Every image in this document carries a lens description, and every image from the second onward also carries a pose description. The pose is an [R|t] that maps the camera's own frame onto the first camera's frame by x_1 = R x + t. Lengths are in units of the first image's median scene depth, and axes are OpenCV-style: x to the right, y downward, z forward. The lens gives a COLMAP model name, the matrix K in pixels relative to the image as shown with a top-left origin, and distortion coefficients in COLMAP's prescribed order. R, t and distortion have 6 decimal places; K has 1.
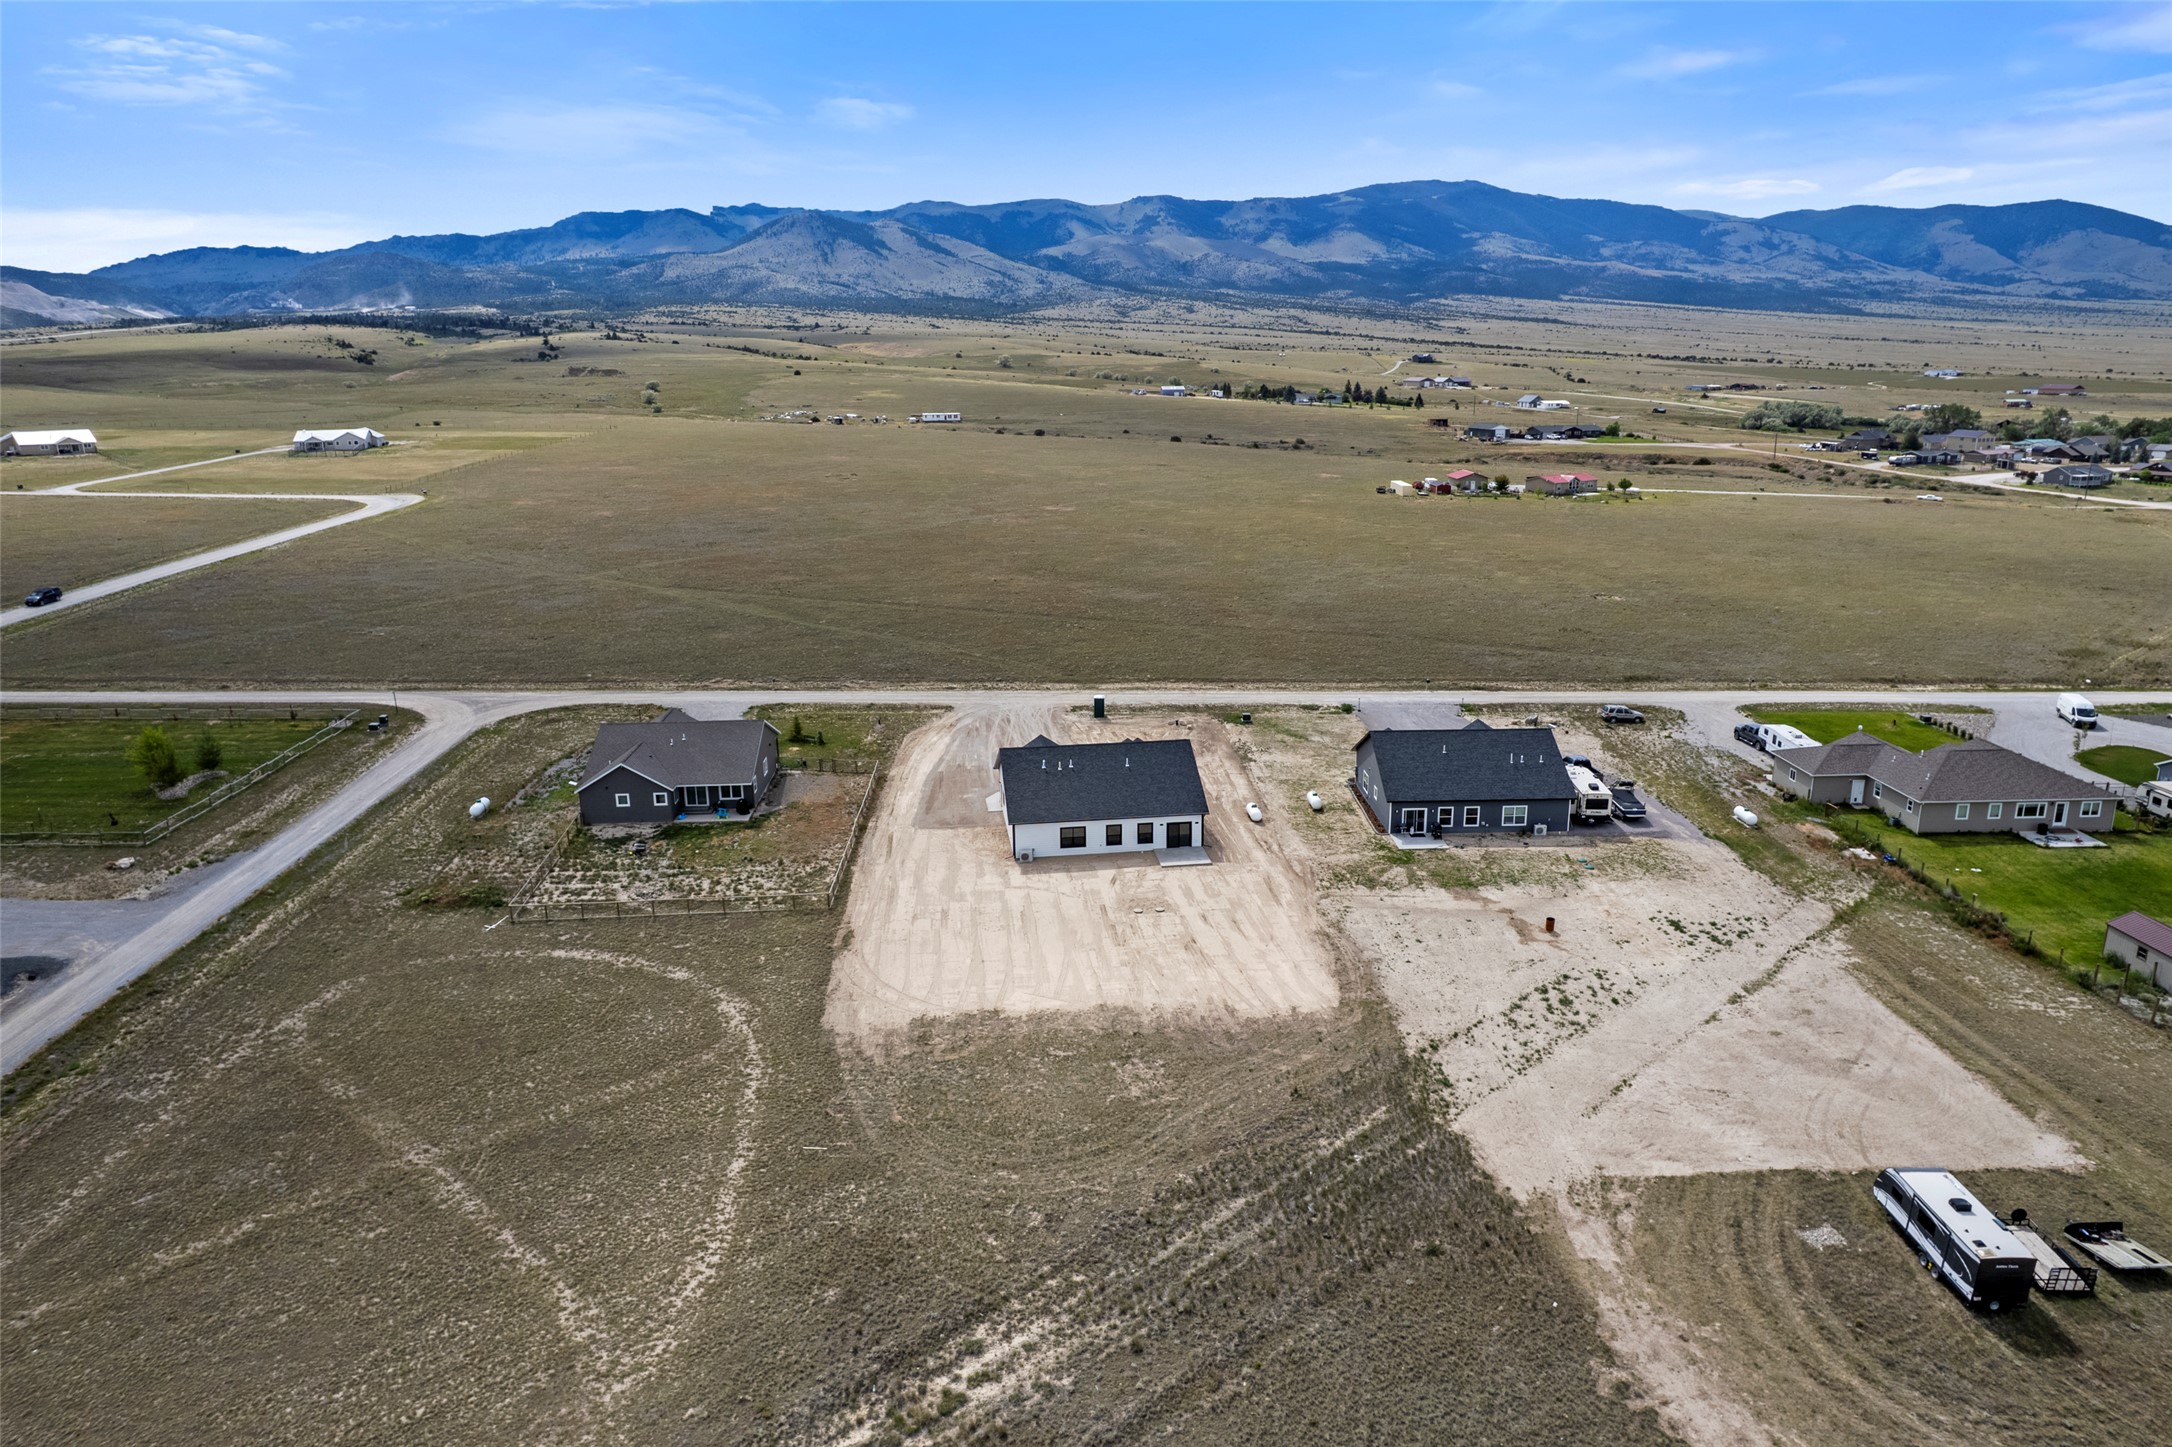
lens RADIAL K [[1429.8, 0, 1090.4], [0, 1429.8, 736.2], [0, 0, 1]] dist [-0.087312, 0.080378]
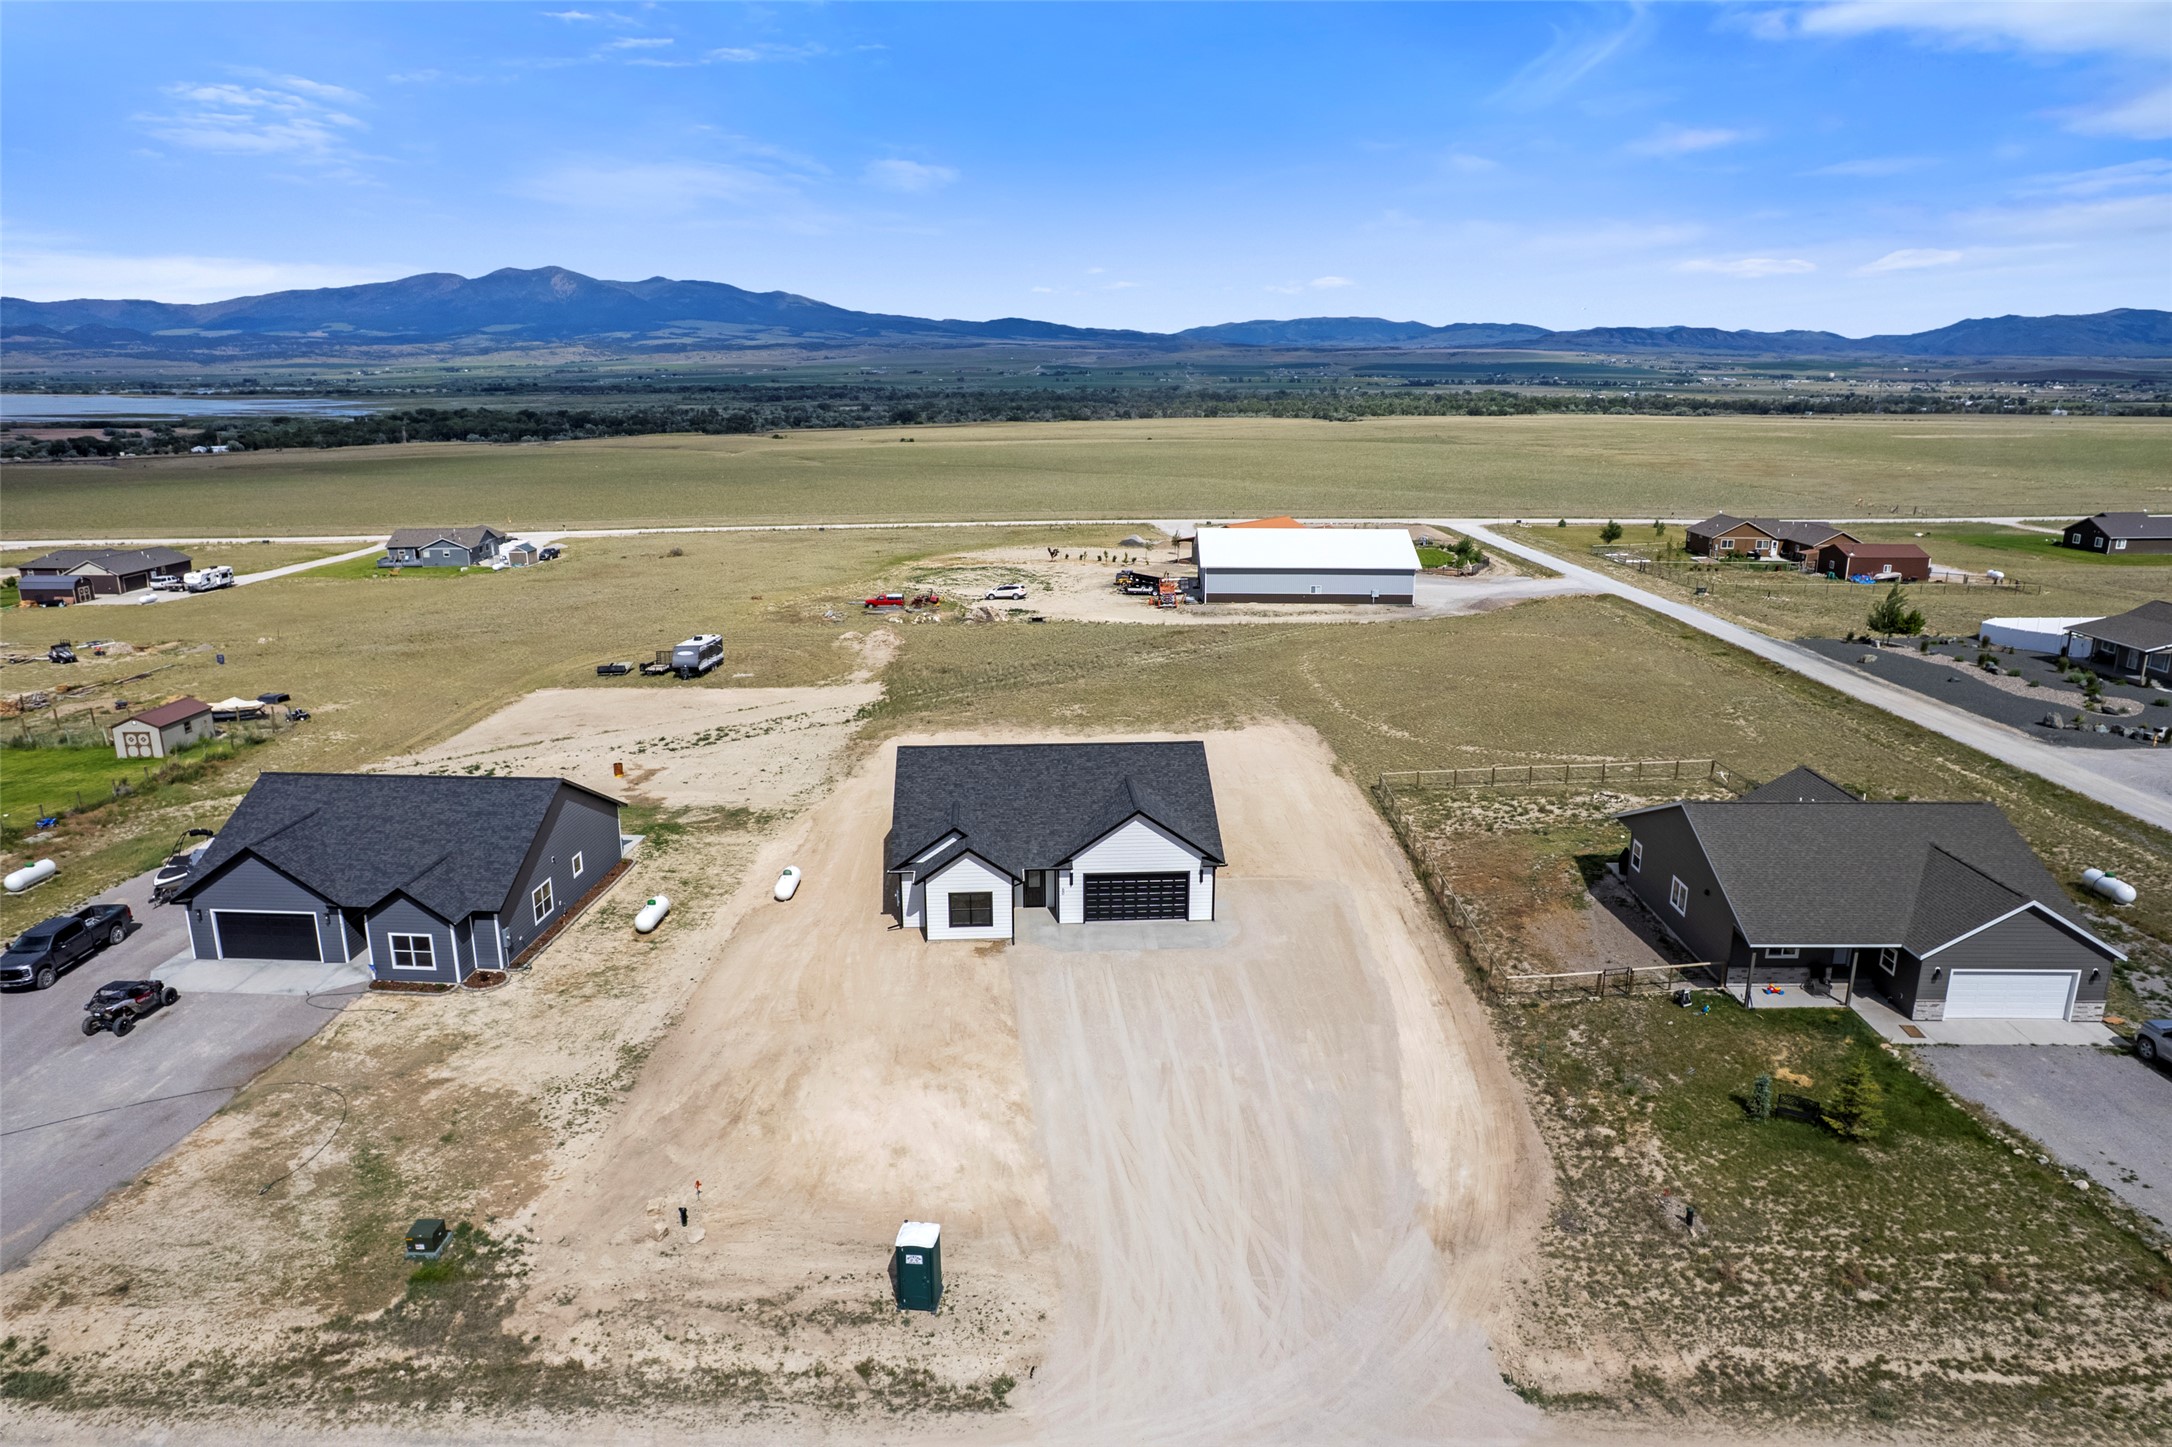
lens RADIAL K [[1394.5, 0, 1089.9], [0, 1394.5, 725.1], [0, 0, 1]] dist [-0.086341, 0.078703]
pose [[-0.997633, -0.006854, 0.068418, -0.052524], [0.028239, 0.866391, 0.498567, -0.291392], [-0.062695, 0.499319, -0.864147, 1.448091]]
